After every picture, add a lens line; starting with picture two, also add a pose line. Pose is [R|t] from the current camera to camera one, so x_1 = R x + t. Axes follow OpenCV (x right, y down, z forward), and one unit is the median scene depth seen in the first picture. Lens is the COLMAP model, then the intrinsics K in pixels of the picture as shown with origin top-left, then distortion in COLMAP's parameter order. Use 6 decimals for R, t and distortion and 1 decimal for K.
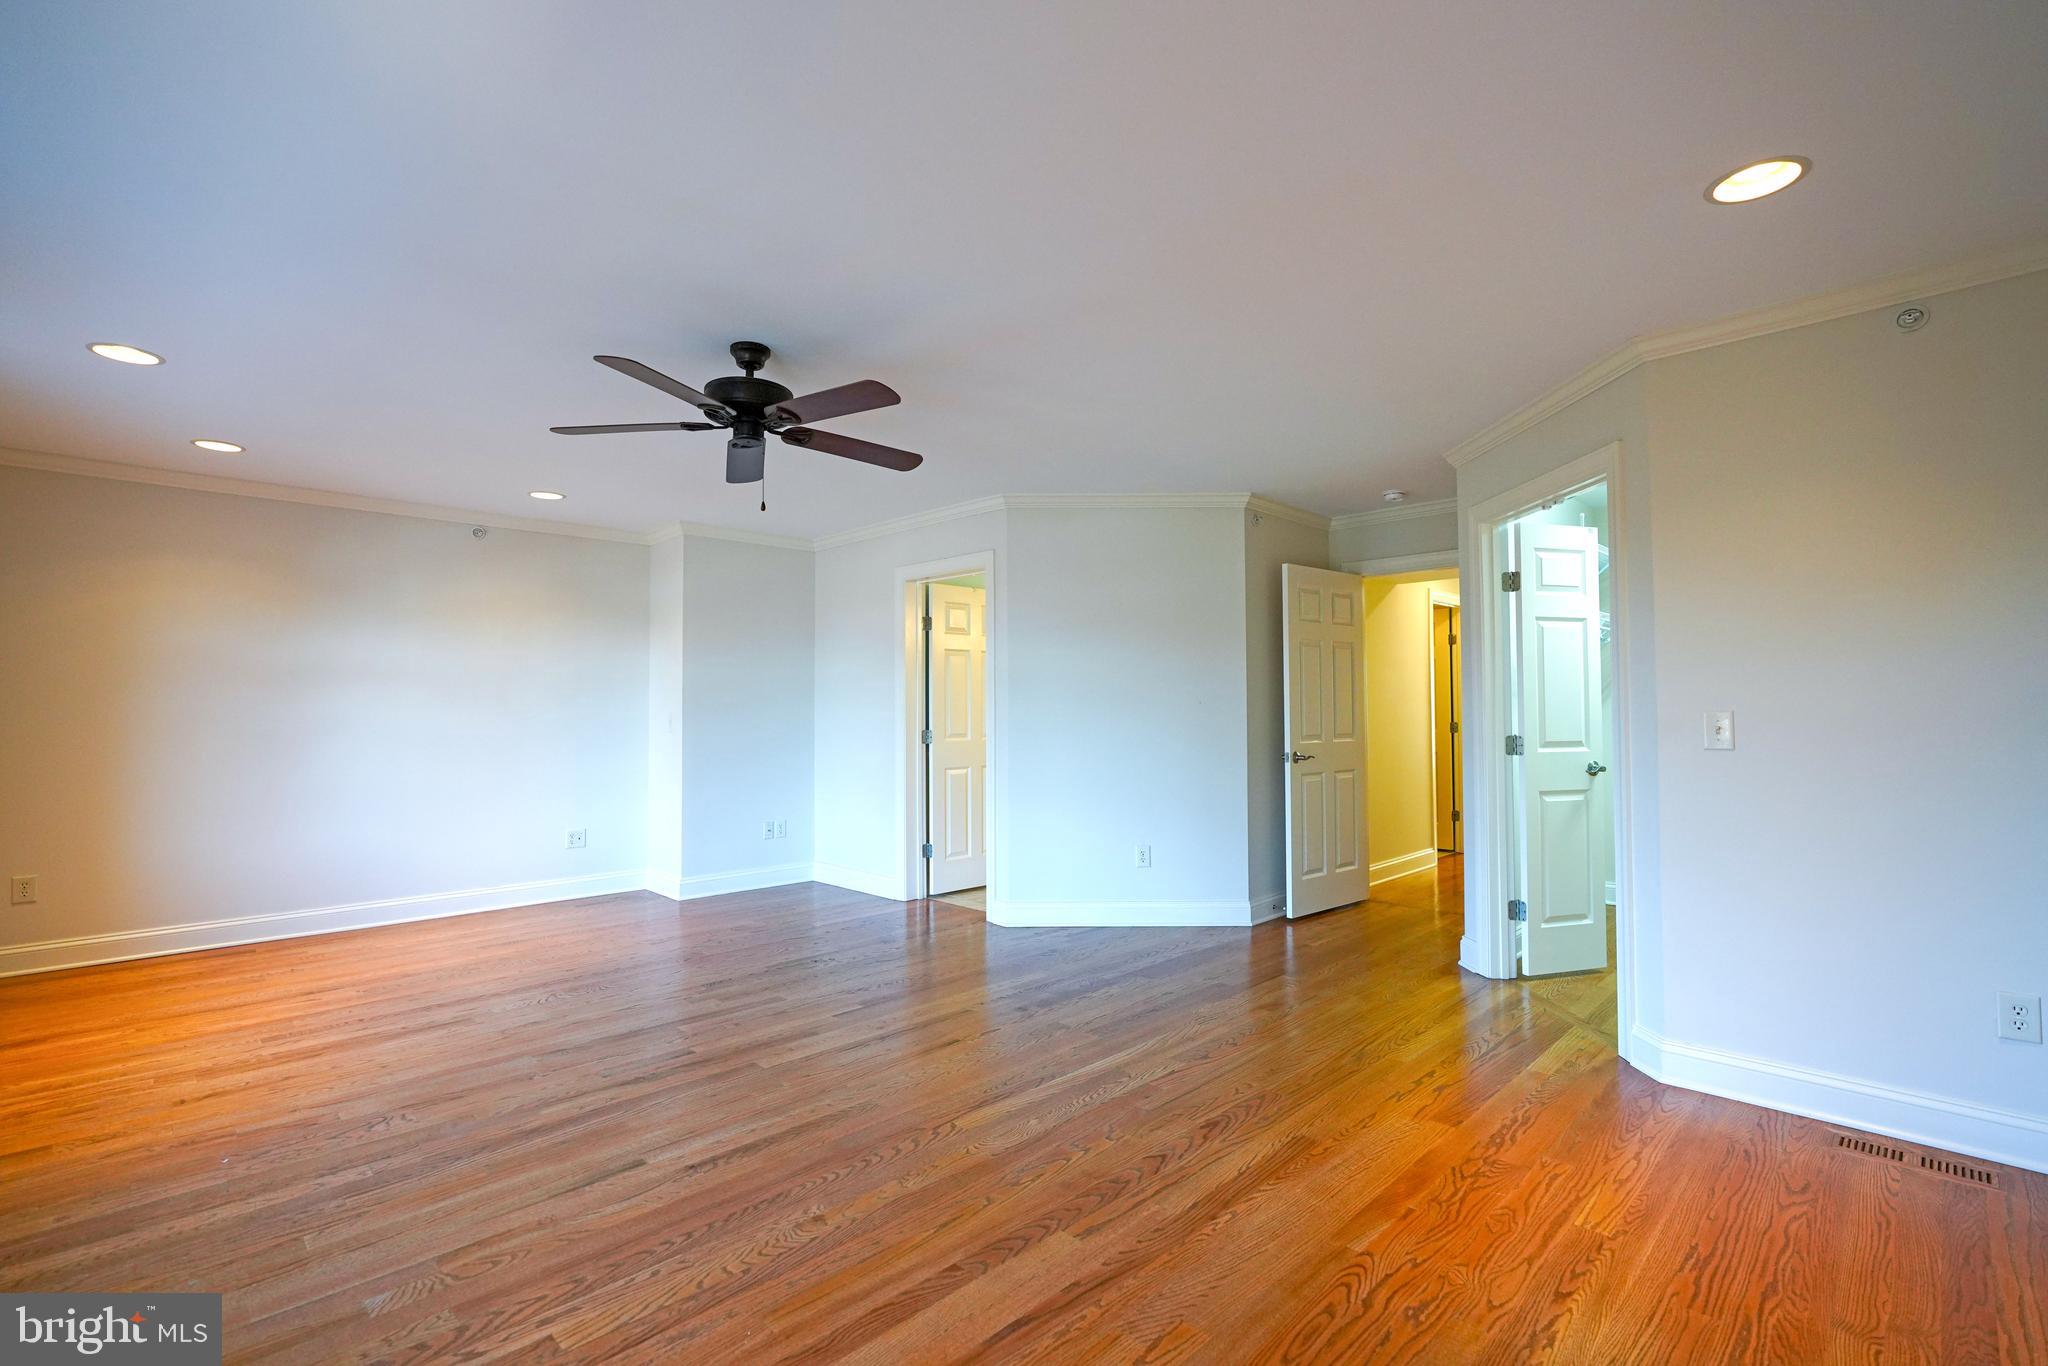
lens RADIAL K [[916.4, 0, 1015.6], [0, 916.4, 684.3], [0, 0, 1]] dist [-0.012658, 0.006311]
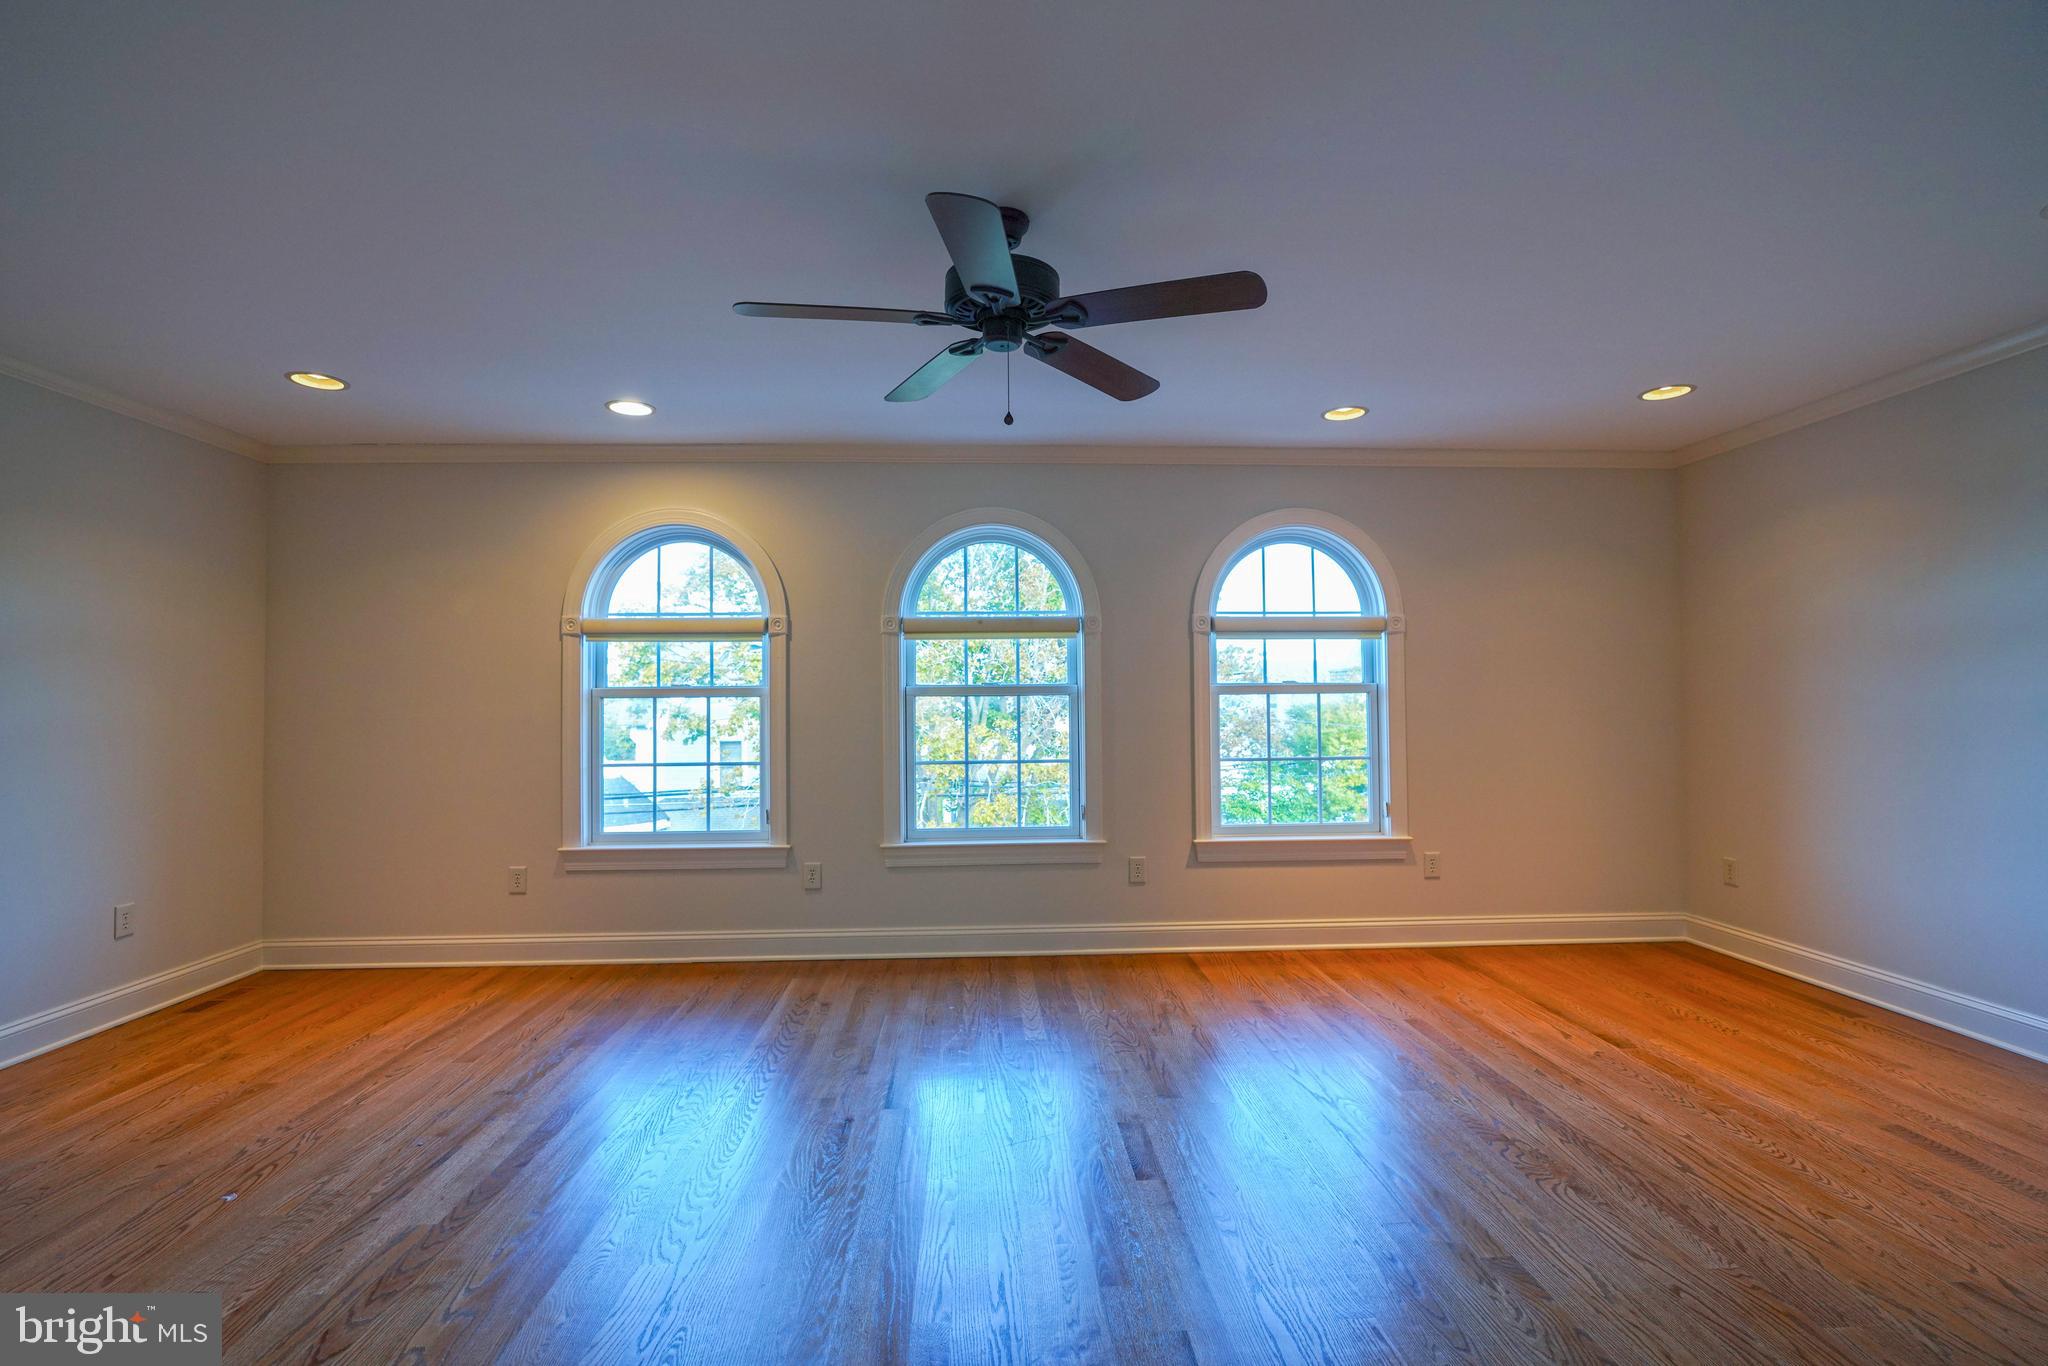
lens RADIAL K [[916.4, 0, 1014.0], [0, 916.4, 695.1], [0, 0, 1]] dist [-0.012658, 0.006311]
pose [[-0.667376, 0.003010, -0.744715, 0.240527], [0.033359, 0.999109, -0.025856, 0.039826], [0.743974, -0.042098, -0.666881, 1.404314]]
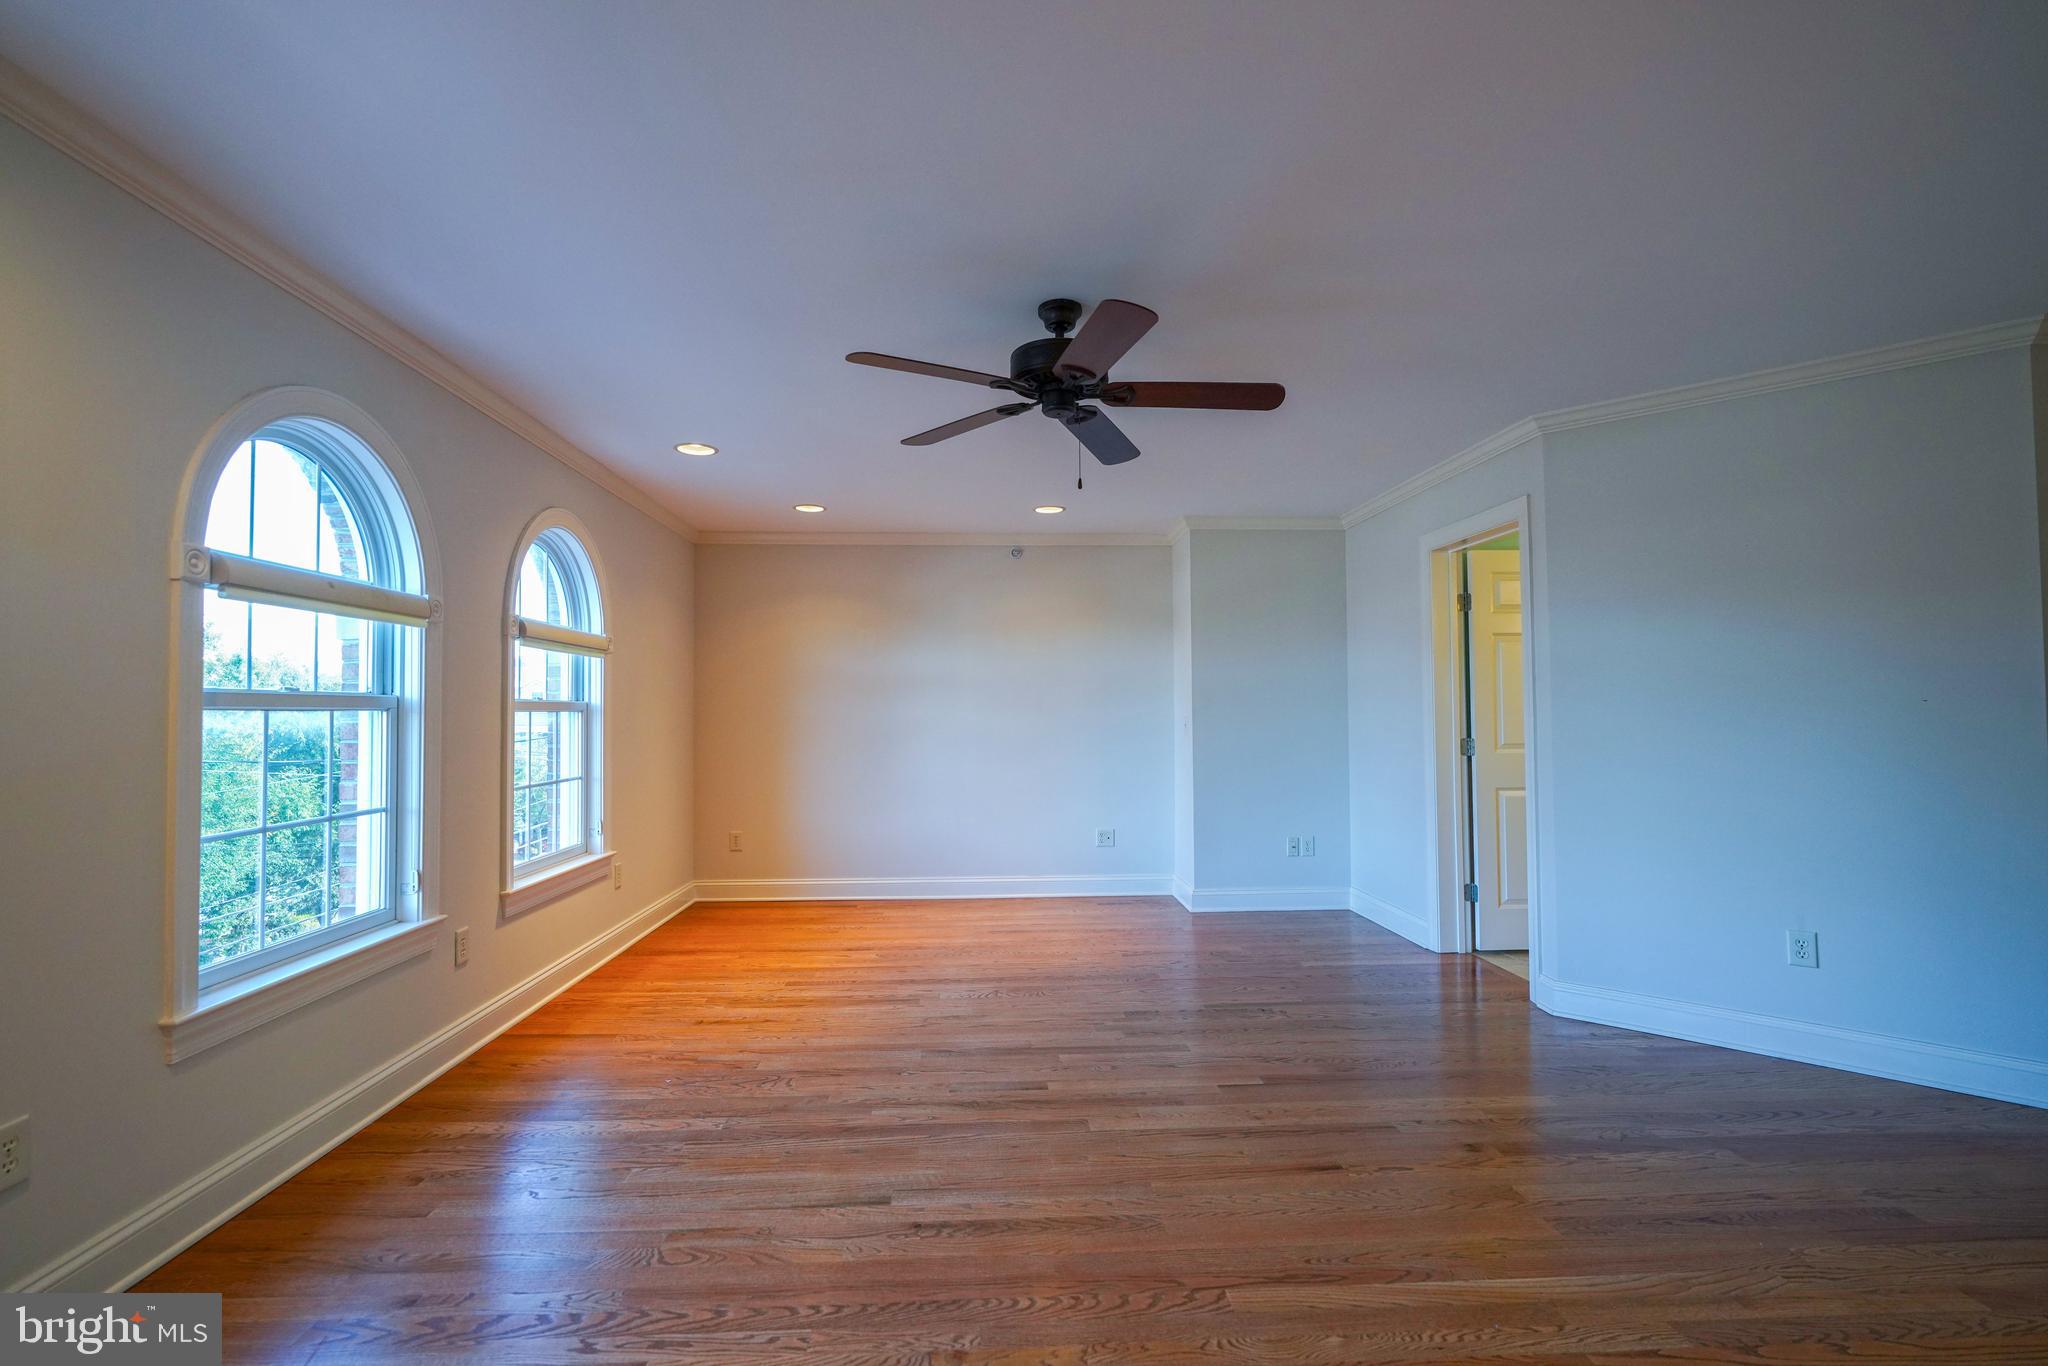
lens RADIAL K [[916.4, 0, 1018.1], [0, 916.4, 681.4], [0, 0, 1]] dist [-0.012658, 0.006311]
pose [[0.748024, -0.023540, -0.663254, 0.243809], [0.021749, 0.999703, -0.010952, 0.002800], [0.663315, -0.006232, 0.748314, 0.292227]]
